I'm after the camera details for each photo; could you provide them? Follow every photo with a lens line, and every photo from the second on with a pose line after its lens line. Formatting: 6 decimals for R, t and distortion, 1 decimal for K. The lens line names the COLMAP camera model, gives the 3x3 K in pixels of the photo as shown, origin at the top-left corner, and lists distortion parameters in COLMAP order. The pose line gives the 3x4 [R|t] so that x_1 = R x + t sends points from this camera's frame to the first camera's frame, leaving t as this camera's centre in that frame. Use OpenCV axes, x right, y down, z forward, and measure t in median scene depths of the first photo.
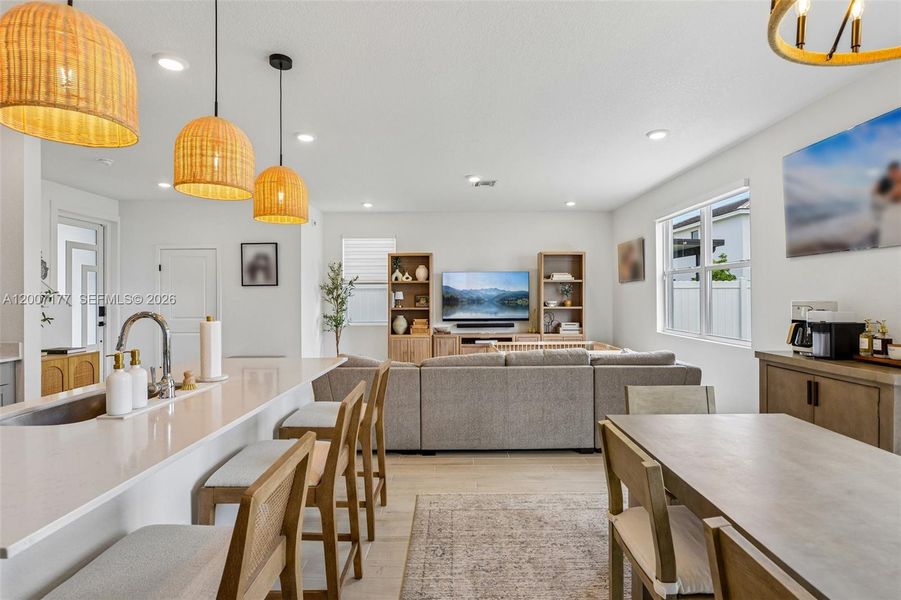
lens RADIAL K [[439.7, 0, 457.0], [0, 439.7, 289.4], [0, 0, 1]] dist [-0.003597, -0.000492]
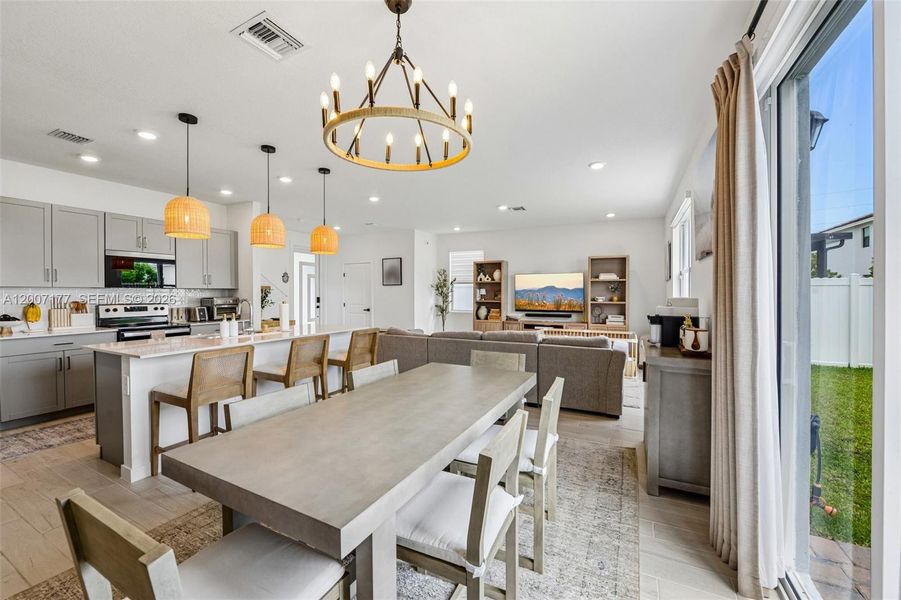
lens RADIAL K [[367.0, 0, 455.8], [0, 367.0, 293.8], [0, 0, 1]] dist [-0.011609, -0.001769]
pose [[0.894440, 0.006935, -0.447135, 0.317589], [0.002356, 0.999793, 0.020220, -0.003128], [0.447182, -0.019139, 0.894238, -0.071195]]
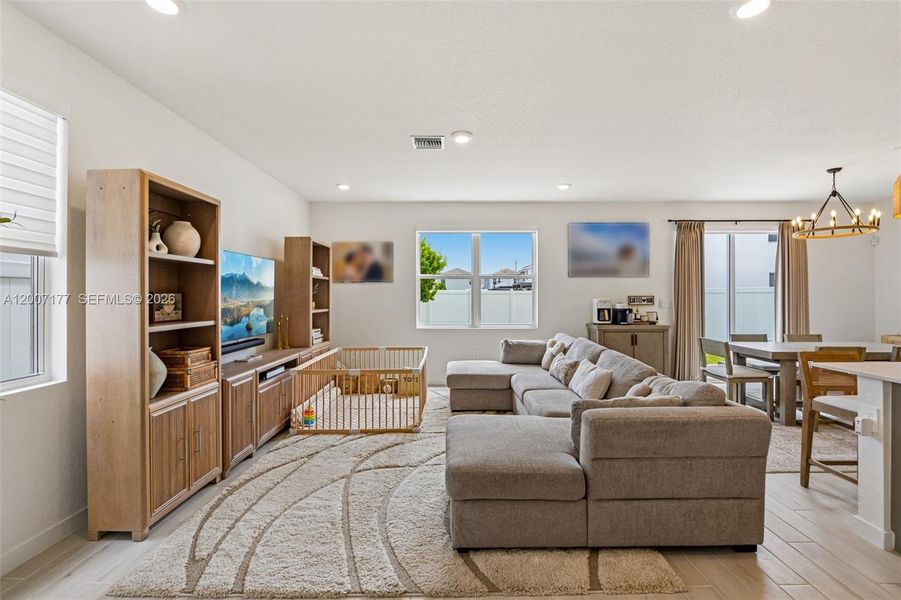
lens RADIAL K [[382.3, 0, 452.7], [0, 382.3, 294.3], [0, 0, 1]] dist [-0.006168, -0.000057]
pose [[0.003159, 0.010473, 0.999940, -0.454211], [-0.015054, 0.999832, -0.010425, 0.014926], [-0.999882, -0.015020, 0.003316, 0.761273]]
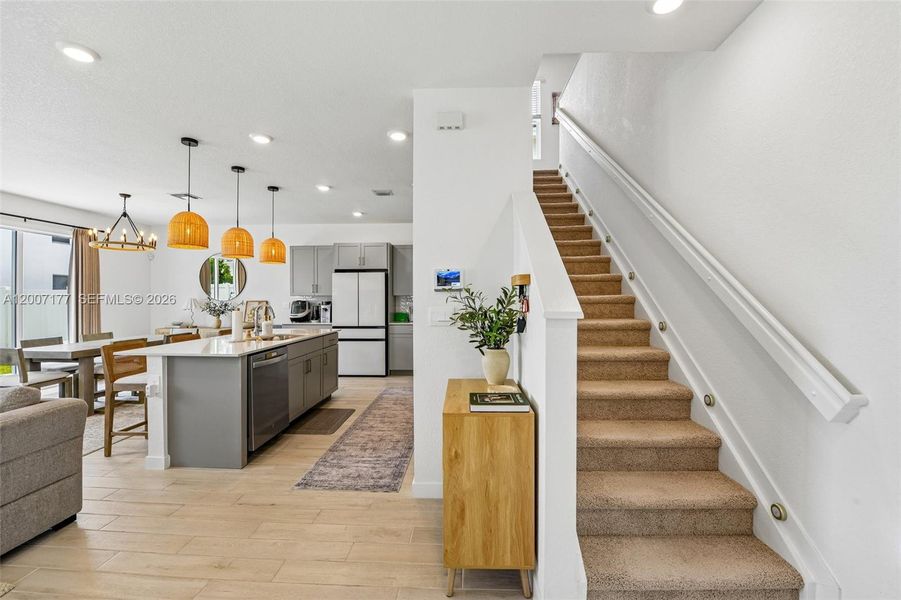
lens RADIAL K [[367.0, 0, 448.5], [0, 367.0, 297.6], [0, 0, 1]] dist [-0.011609, -0.001769]
pose [[-0.999100, 0.007762, 0.041692, -0.502800], [0.007011, 0.999811, -0.018119, 0.016622], [-0.041825, -0.017811, -0.998966, 0.830675]]
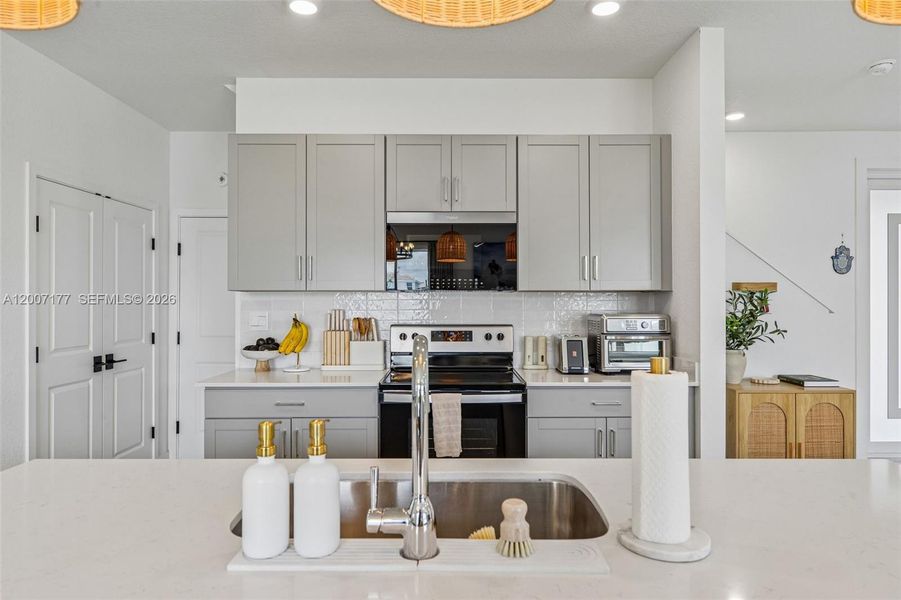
lens RADIAL K [[557.9, 0, 448.8], [0, 557.9, 300.8], [0, 0, 1]] dist [0.000470, 0.003080]
pose [[0.004613, 0.008601, -0.999952, -0.037261], [0.015612, 0.999841, 0.008672, 0.002644], [0.999867, -0.015651, 0.004478, 0.267774]]
